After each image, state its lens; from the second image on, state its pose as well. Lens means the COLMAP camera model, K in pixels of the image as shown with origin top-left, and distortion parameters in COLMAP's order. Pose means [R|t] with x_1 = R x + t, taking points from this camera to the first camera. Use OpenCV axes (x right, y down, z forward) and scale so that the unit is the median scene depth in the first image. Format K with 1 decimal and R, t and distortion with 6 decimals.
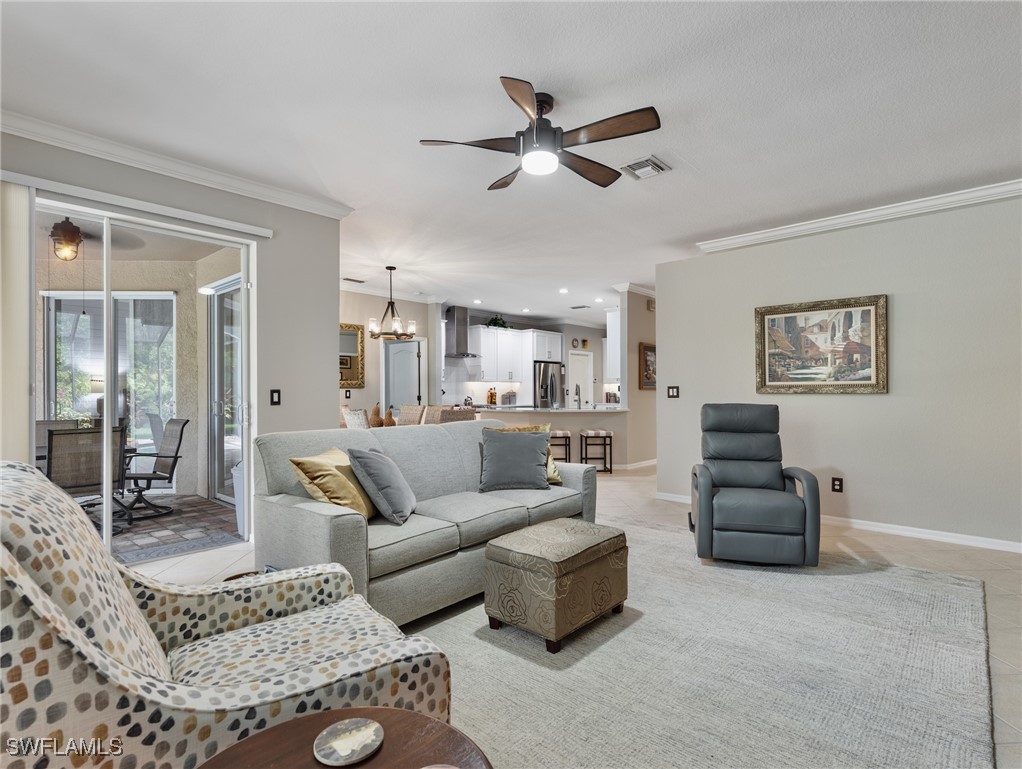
lens RADIAL K [[521.8, 0, 517.2], [0, 521.8, 389.2], [0, 0, 1]] dist [0.003171, 0.000713]
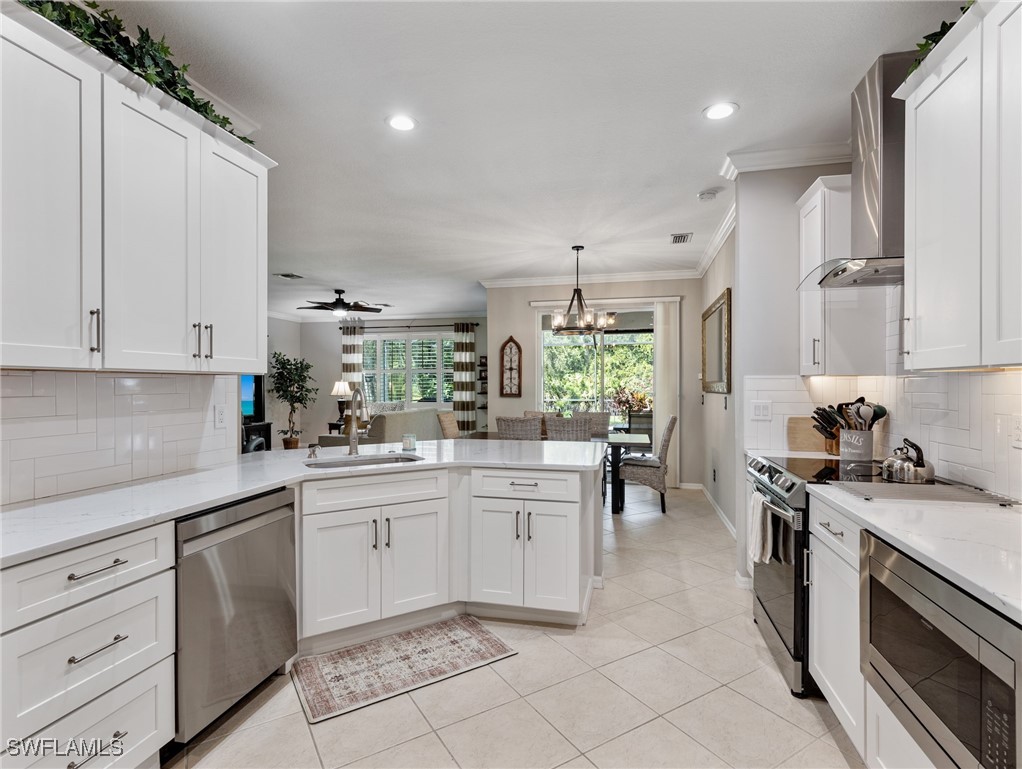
lens RADIAL K [[514.6, 0, 514.5], [0, 514.6, 385.3], [0, 0, 1]] dist [0.002894, -0.000430]
pose [[-0.877628, 0.004473, -0.479322, 0.197270], [0.005769, 0.999983, -0.001232, -0.012728], [0.479308, -0.003846, -0.877638, 1.395775]]
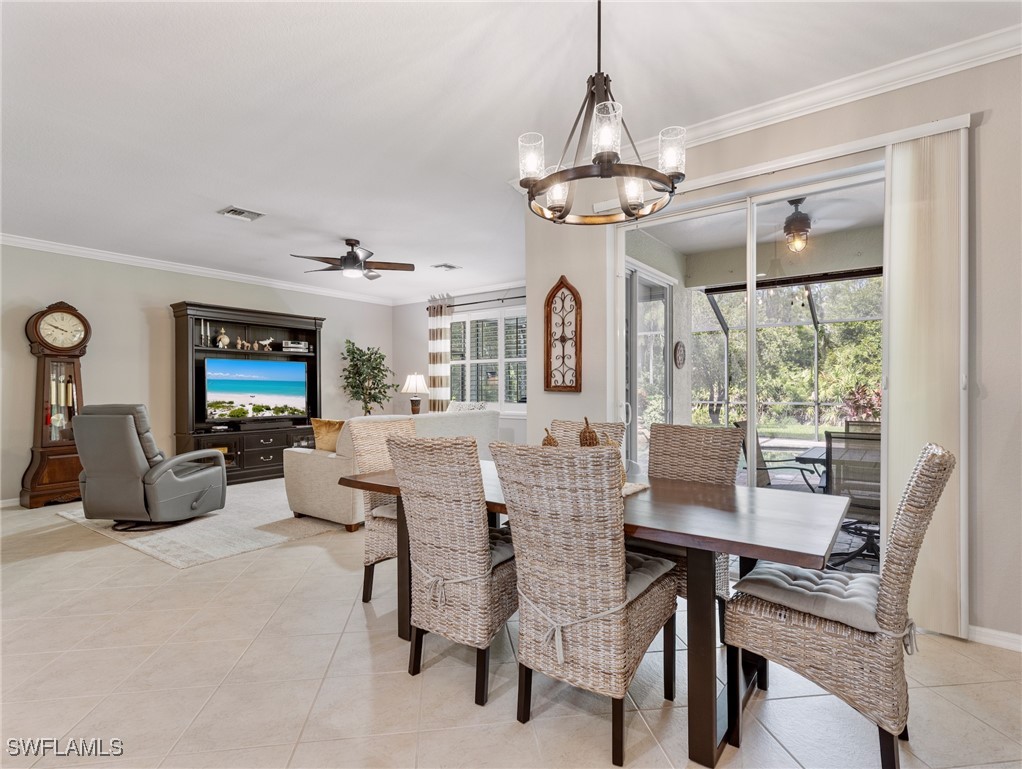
lens RADIAL K [[515.8, 0, 515.3], [0, 515.8, 387.8], [0, 0, 1]] dist [0.005307, -0.001043]
pose [[-0.996187, 0.006445, -0.087011, -0.142892], [0.006877, 0.999965, -0.004670, 0.004645], [0.086978, -0.005251, -0.996196, 1.074210]]
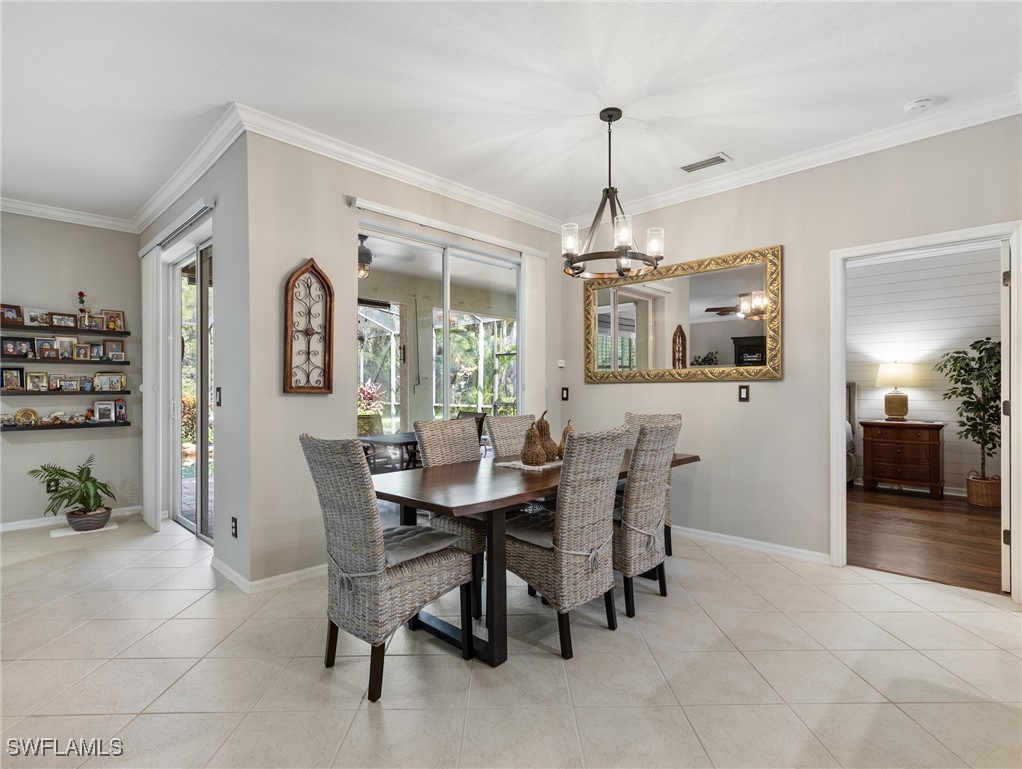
lens RADIAL K [[521.8, 0, 517.2], [0, 521.8, 389.2], [0, 0, 1]] dist [0.003171, 0.000713]
pose [[-0.038945, 0.004037, -0.999233, 0.177119], [0.006172, 0.999974, 0.003800, 0.002261], [0.999222, -0.006019, -0.038969, 0.783933]]
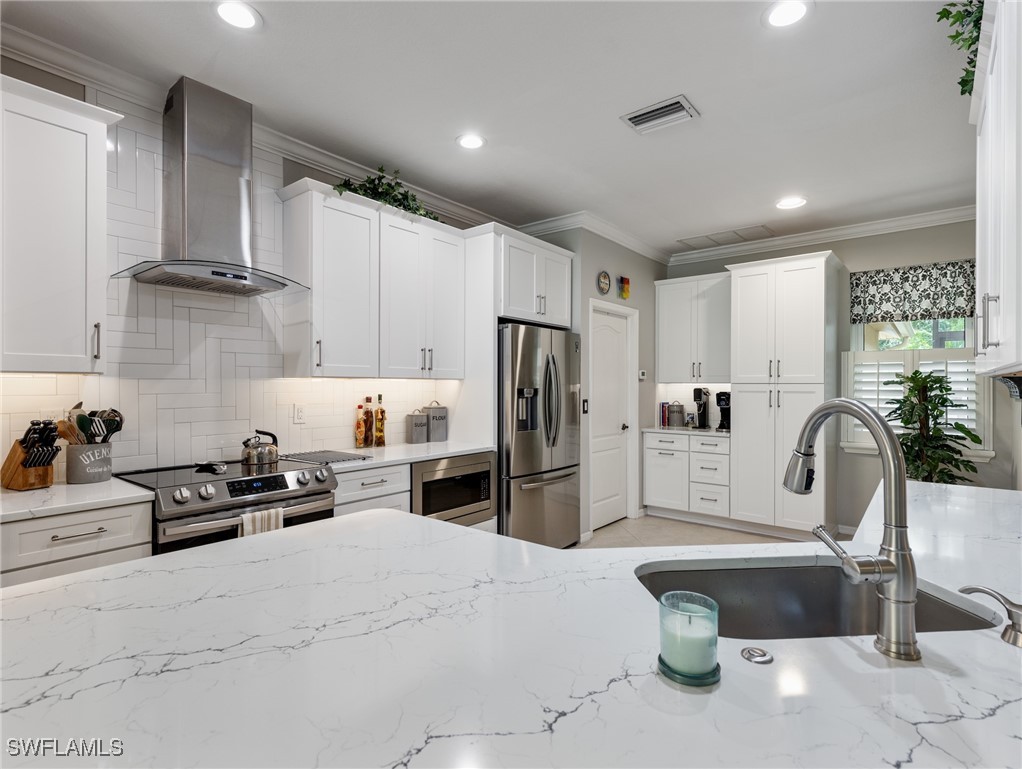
lens RADIAL K [[515.8, 0, 515.3], [0, 515.8, 387.8], [0, 0, 1]] dist [0.005307, -0.001043]
pose [[0.998750, 0.006700, 0.049540, 0.036564], [-0.007089, 0.999945, 0.007688, -0.015067], [-0.049486, -0.008029, 0.998743, 0.899493]]
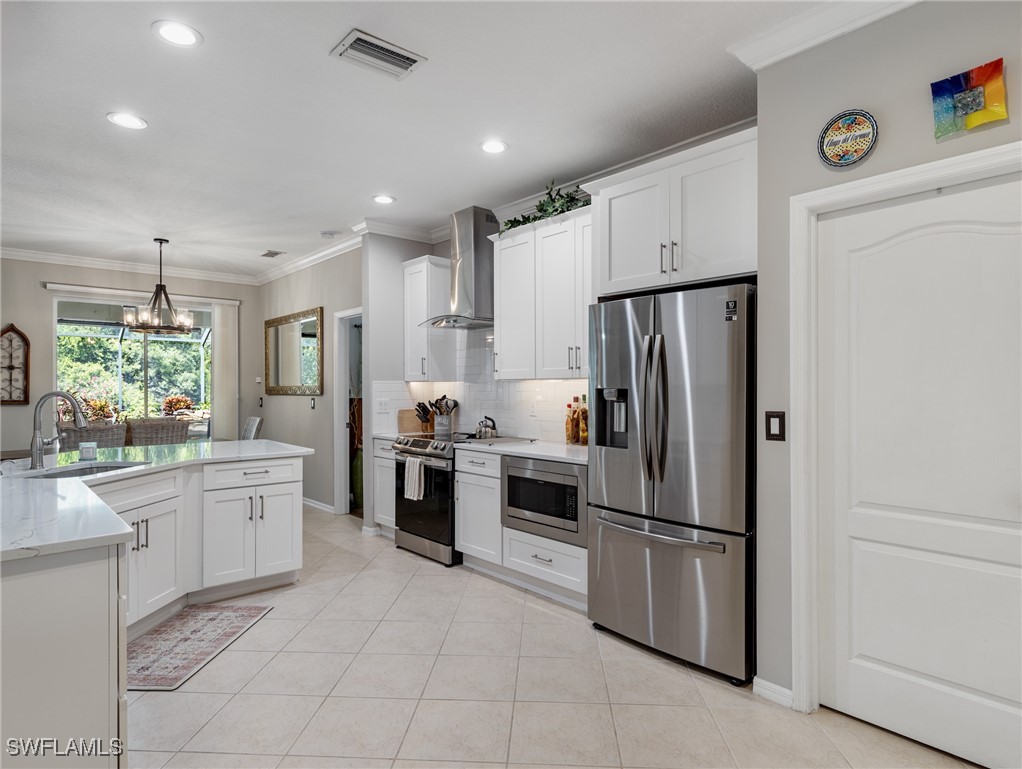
lens RADIAL K [[582.2, 0, 515.9], [0, 582.2, 387.8], [0, 0, 1]] dist [-0.000298, -0.002099]
pose [[-0.110442, 0.003888, -0.993875, 0.459019], [0.007631, 0.999966, 0.003064, -0.013111], [0.993853, -0.007246, -0.110468, 1.348999]]
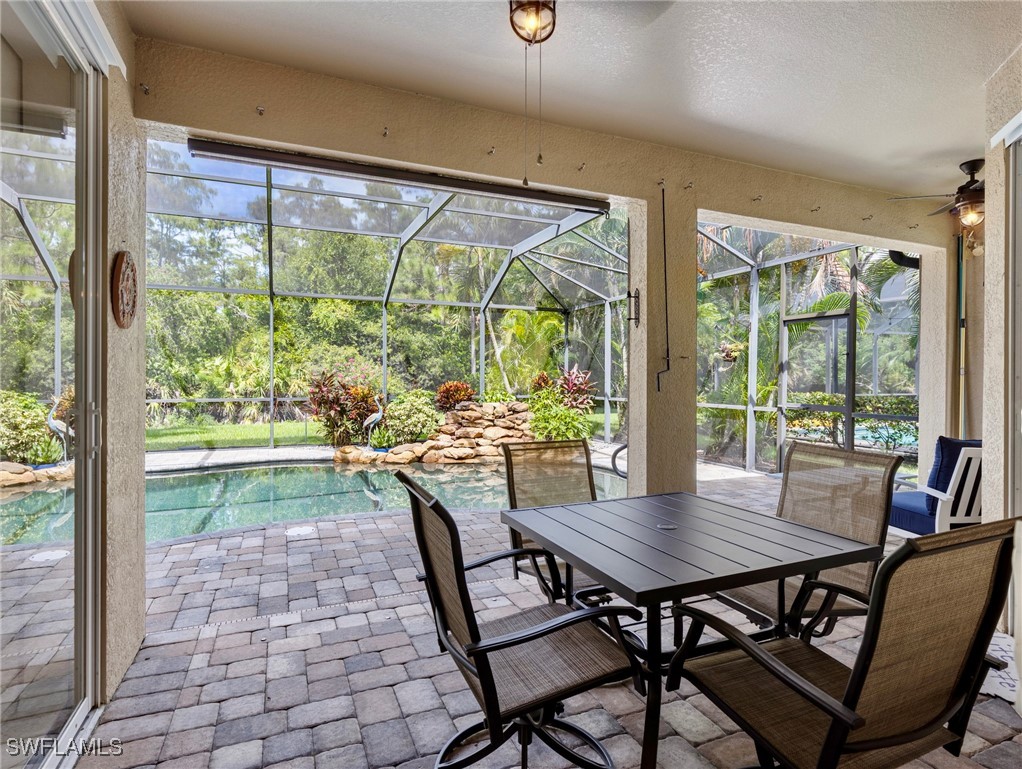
lens RADIAL K [[545.3, 0, 511.0], [0, 545.3, 384.5], [0, 0, 1]] dist [0.000884, -0.000050]
pose [[-0.427132, 0.013704, -0.904086, -0.276523], [0.002590, 0.999900, 0.013933, 0.000766], [0.904186, 0.003610, -0.427124, 0.648581]]
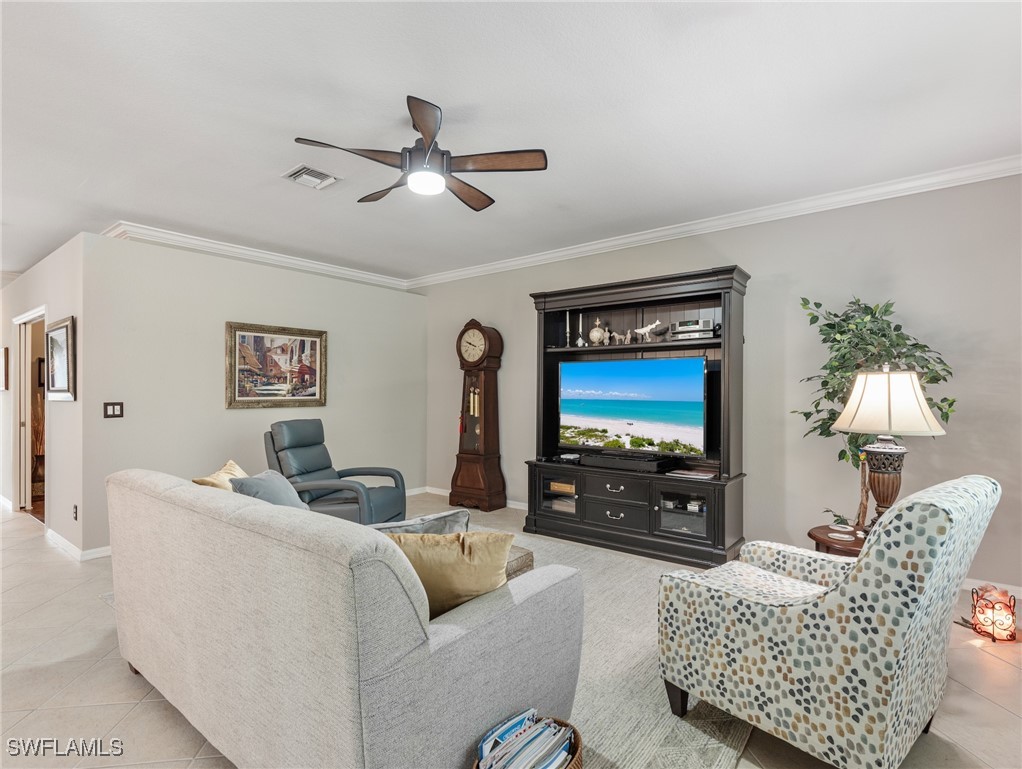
lens RADIAL K [[519.0, 0, 514.8], [0, 519.0, 387.7], [0, 0, 1]] dist [0.005306, -0.000537]
pose [[-0.058187, 0.008756, 0.998267, -0.328381], [-0.003899, 0.999952, -0.008998, -0.015019], [-0.998298, -0.004416, -0.058150, 0.313131]]
